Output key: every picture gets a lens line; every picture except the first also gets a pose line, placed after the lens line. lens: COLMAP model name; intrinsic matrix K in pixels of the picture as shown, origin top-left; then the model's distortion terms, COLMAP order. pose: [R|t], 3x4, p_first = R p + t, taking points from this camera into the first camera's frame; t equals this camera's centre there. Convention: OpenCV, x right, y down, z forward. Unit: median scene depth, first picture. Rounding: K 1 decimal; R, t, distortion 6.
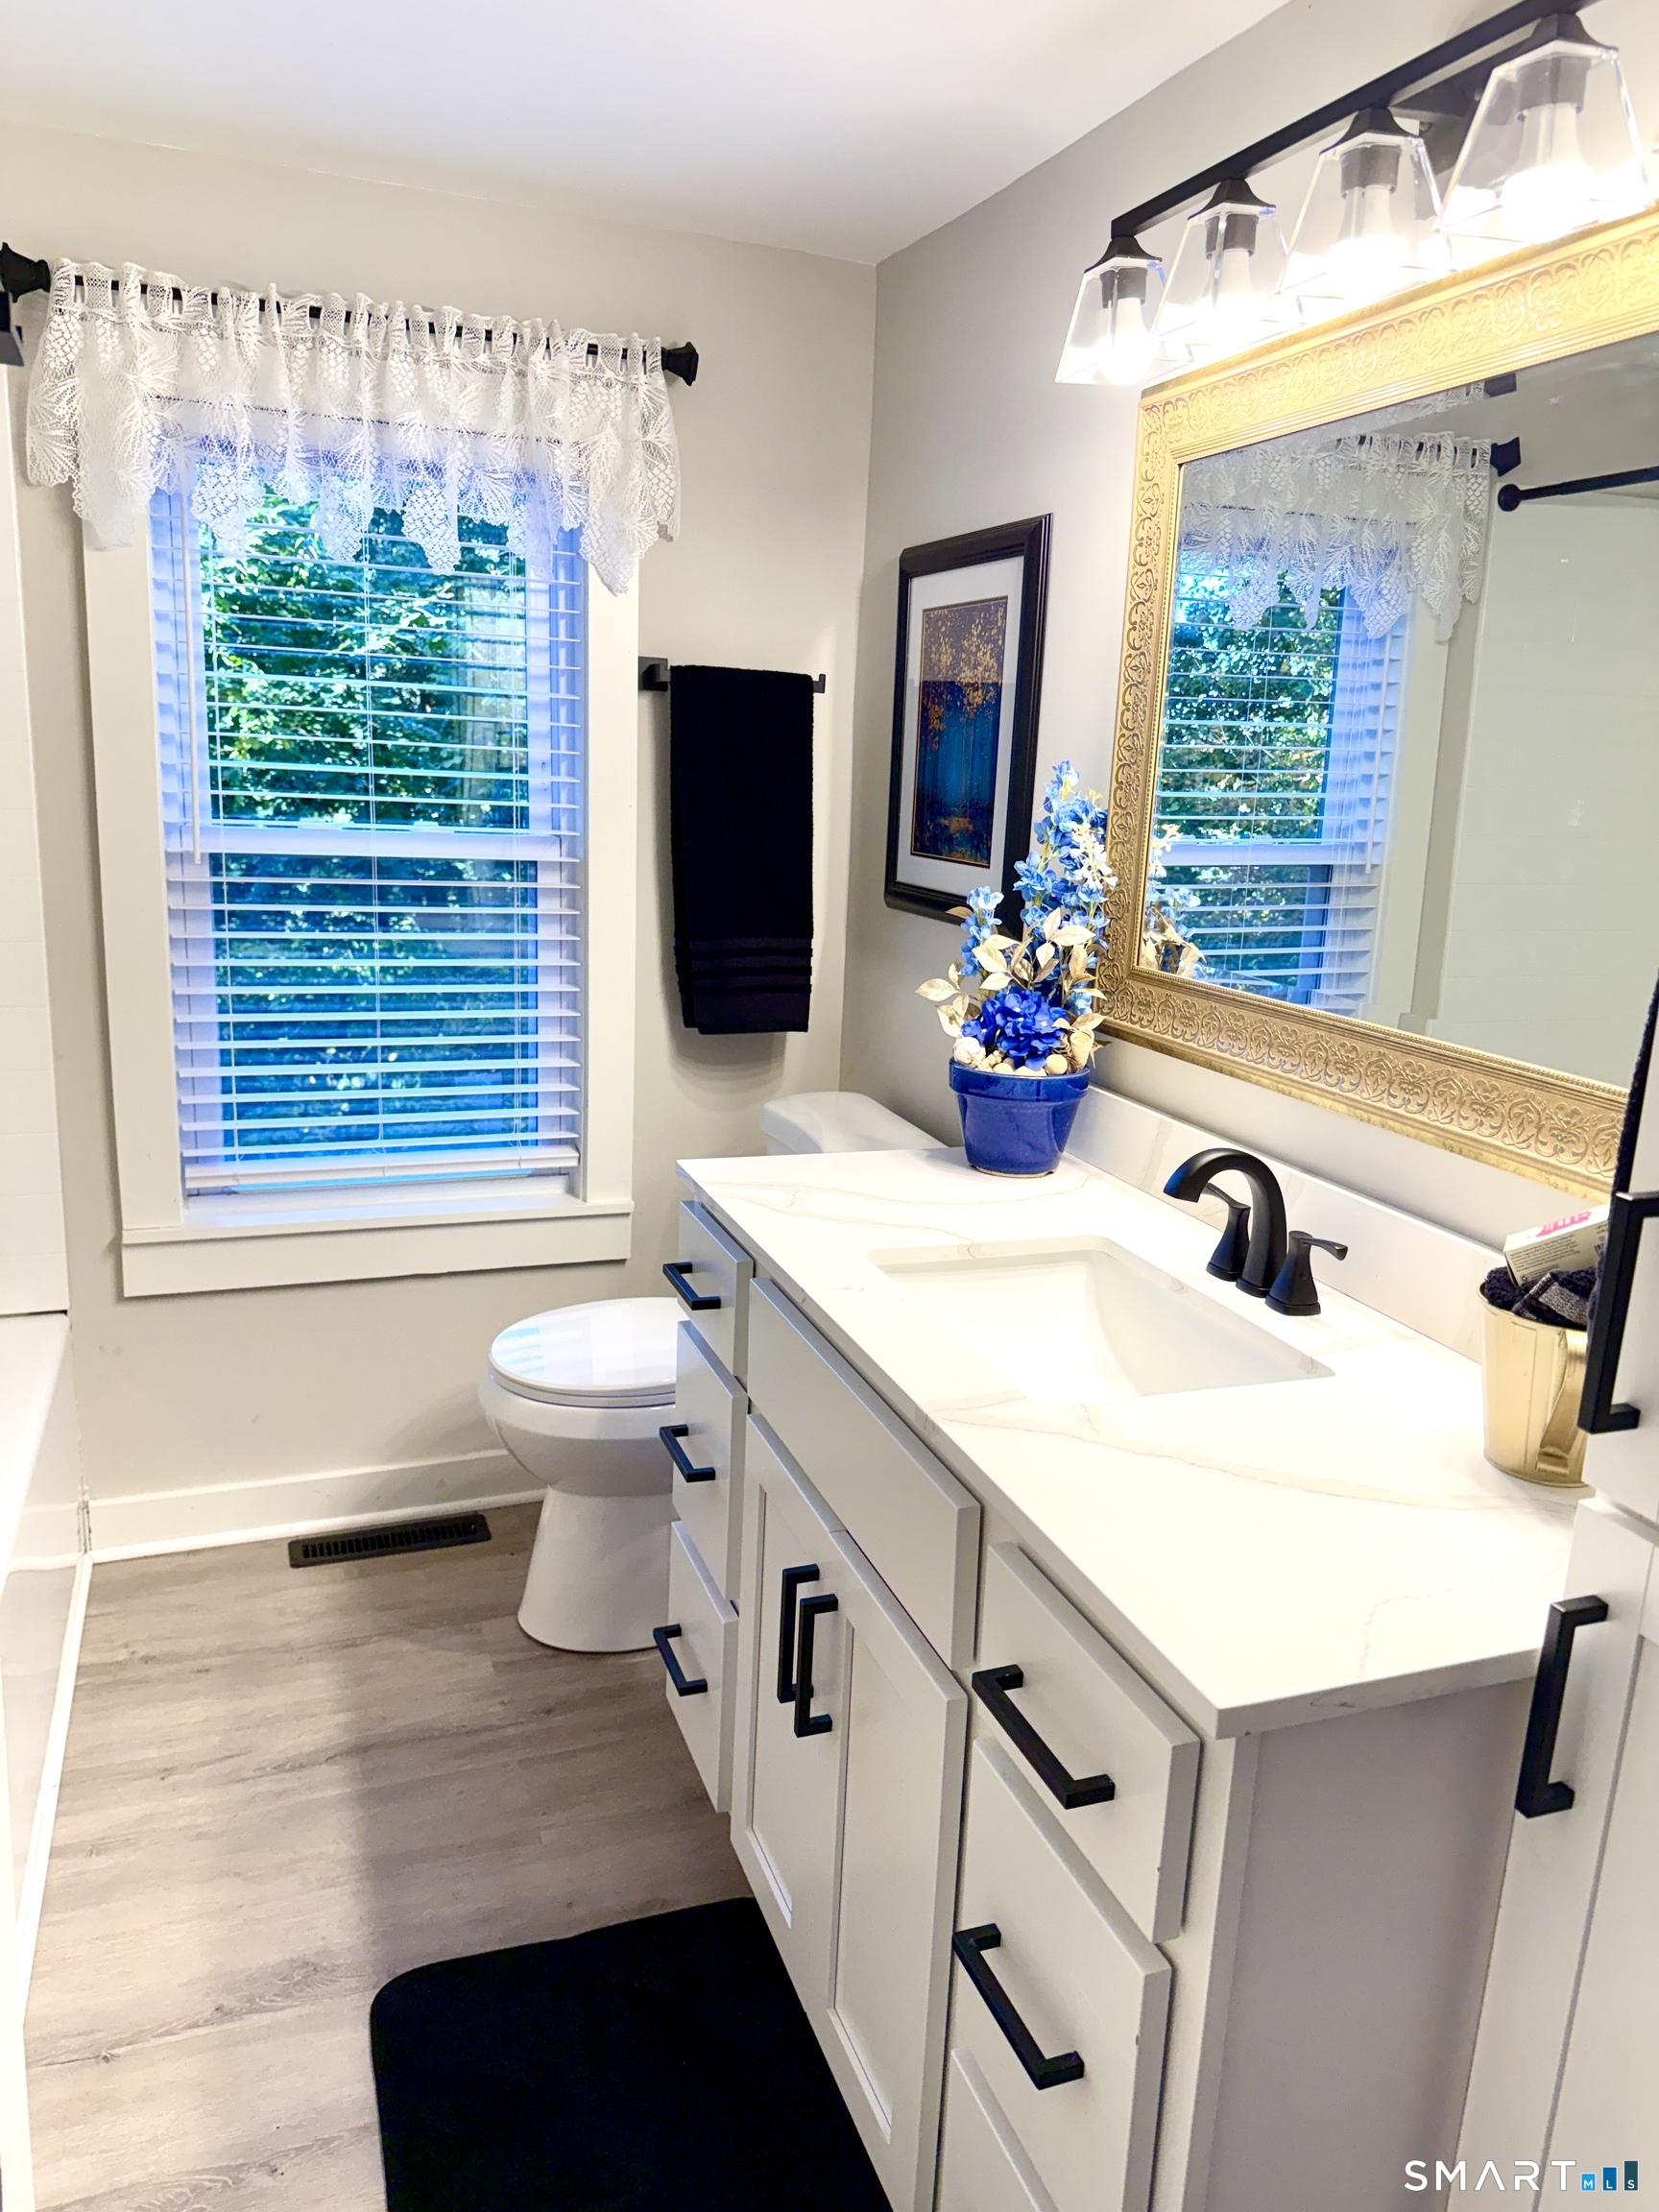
lens RADIAL K [[1608.1, 0, 826.3], [0, 1608.1, 1147.0], [0, 0, 1]] dist [0.050404, -0.062426]
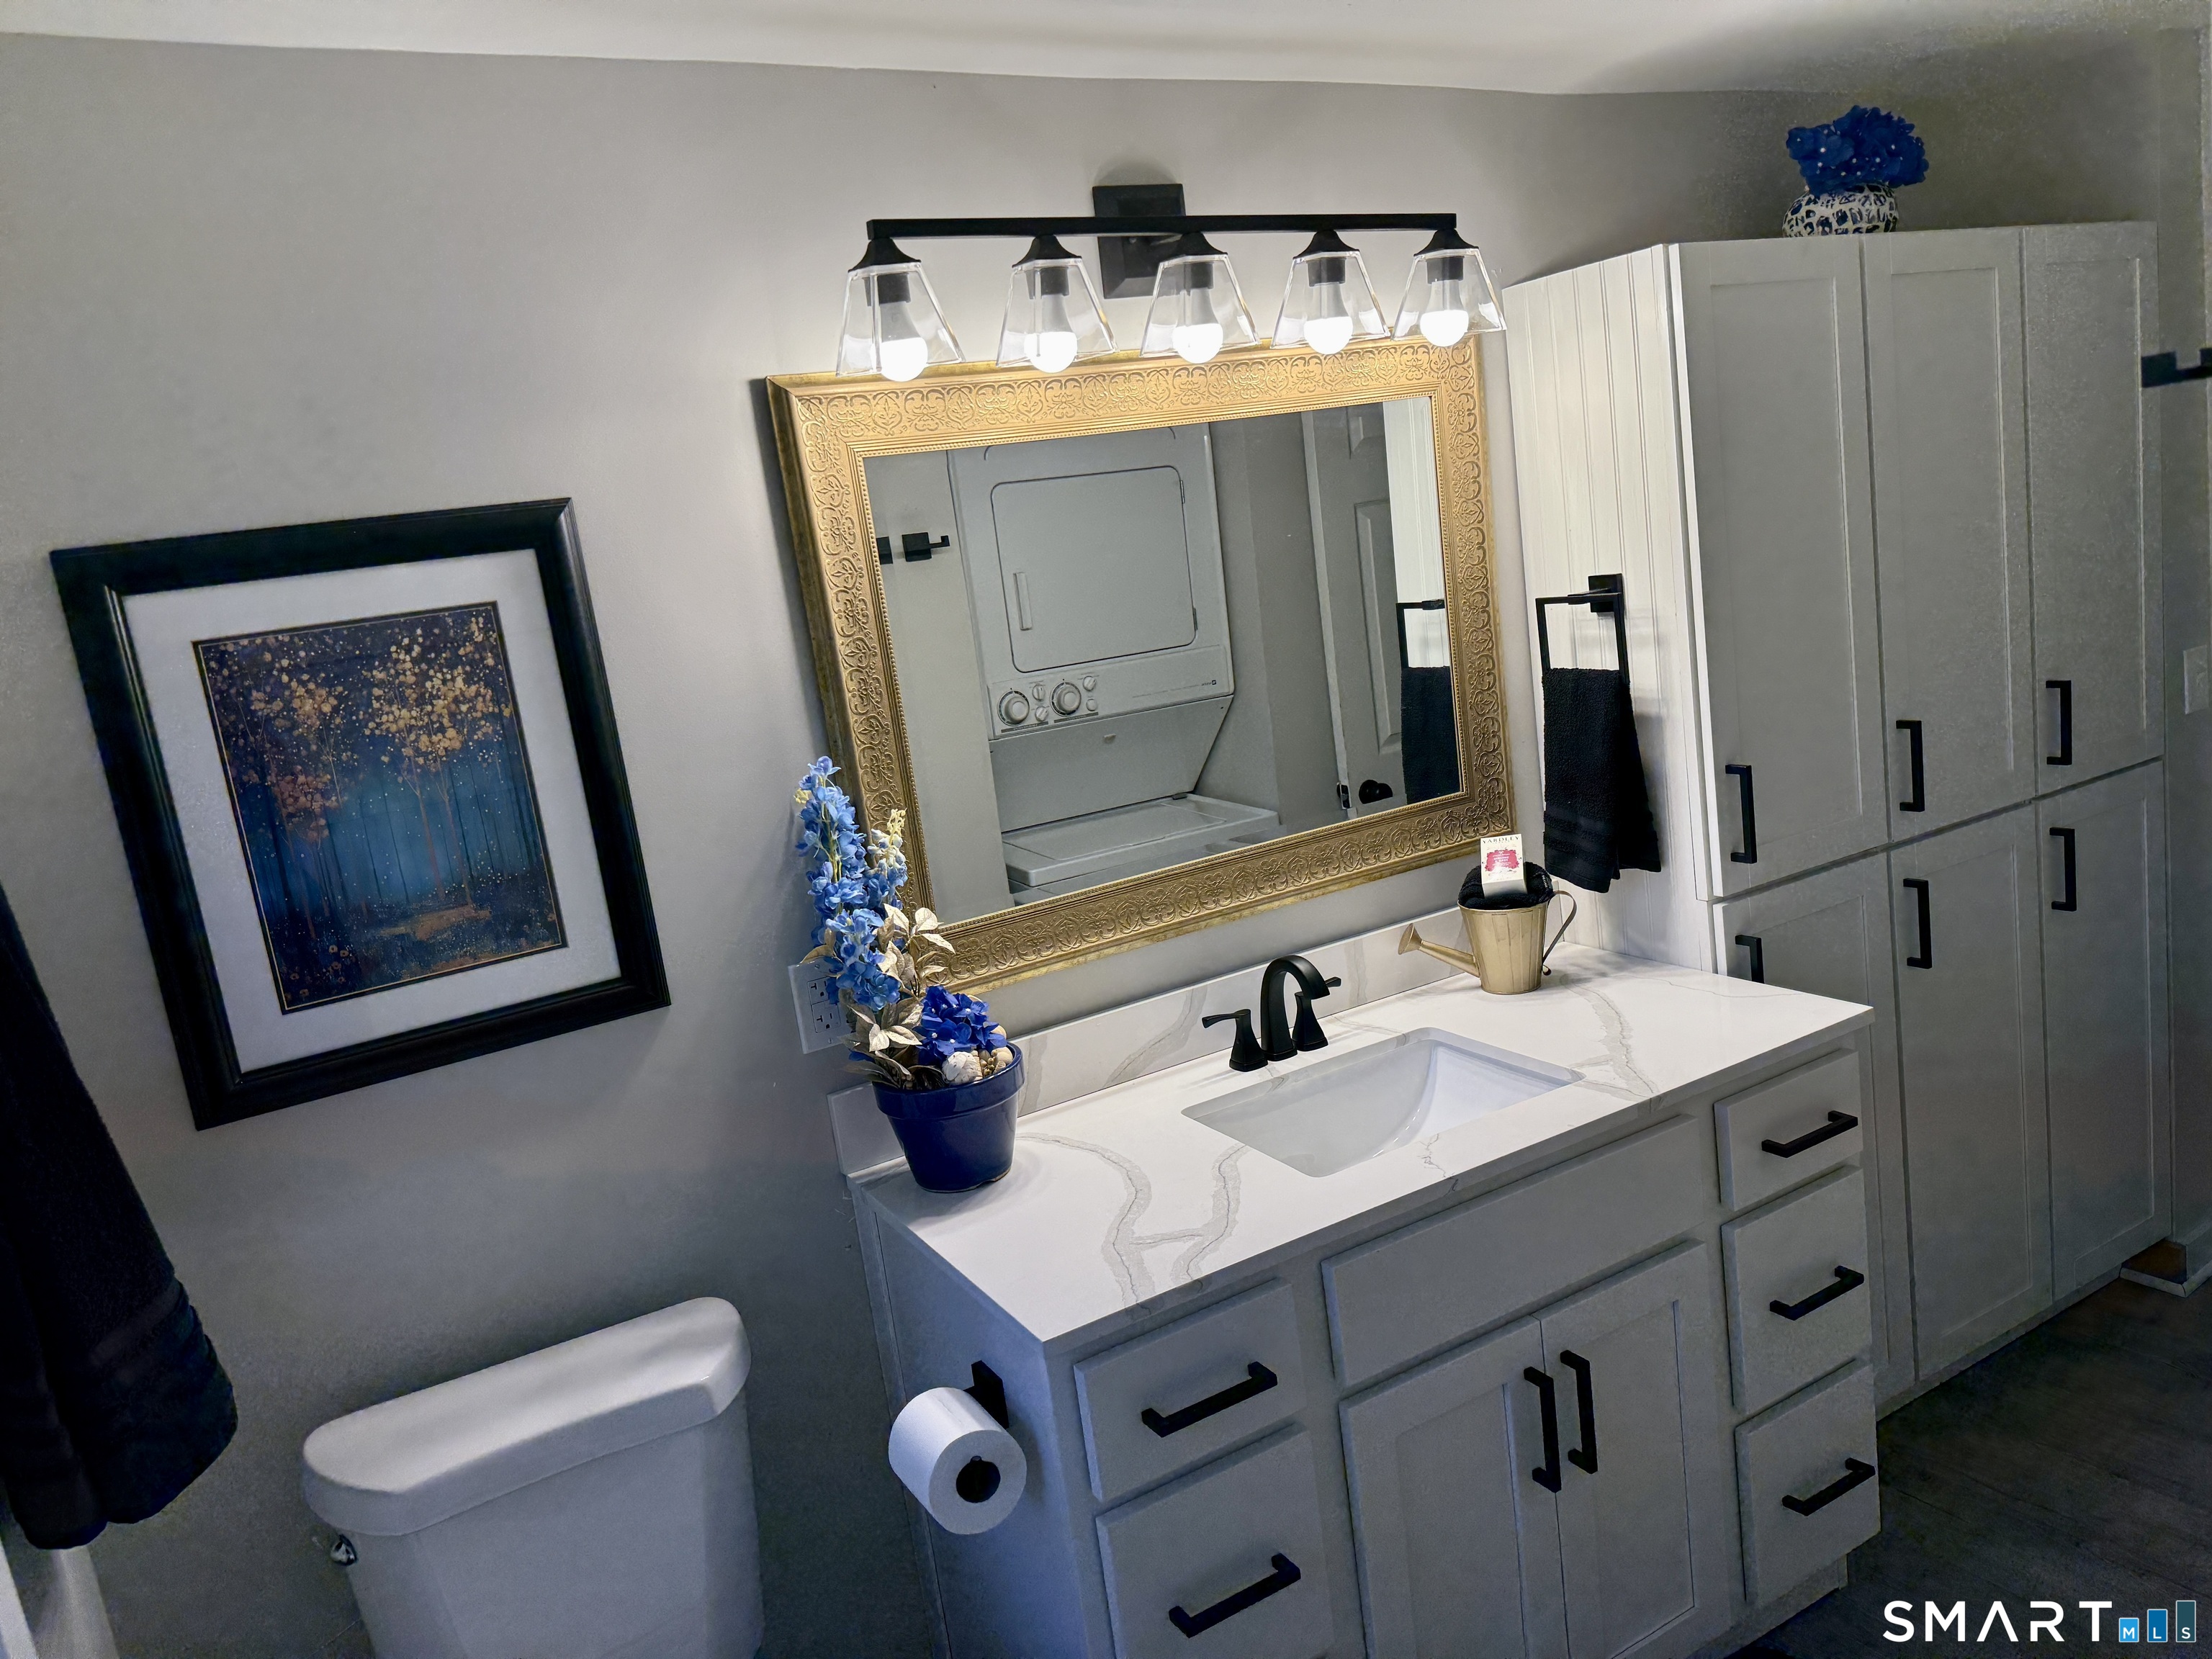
lens RADIAL K [[1537.9, 0, 1107.4], [0, 1537.9, 813.8], [0, 0, 1]] dist [0.086008, -0.133500]
pose [[-0.188050, -0.183324, 0.964899, -0.612351], [0.348075, 0.906222, 0.240012, -0.305660], [-0.918412, 0.380991, -0.106604, 0.800521]]
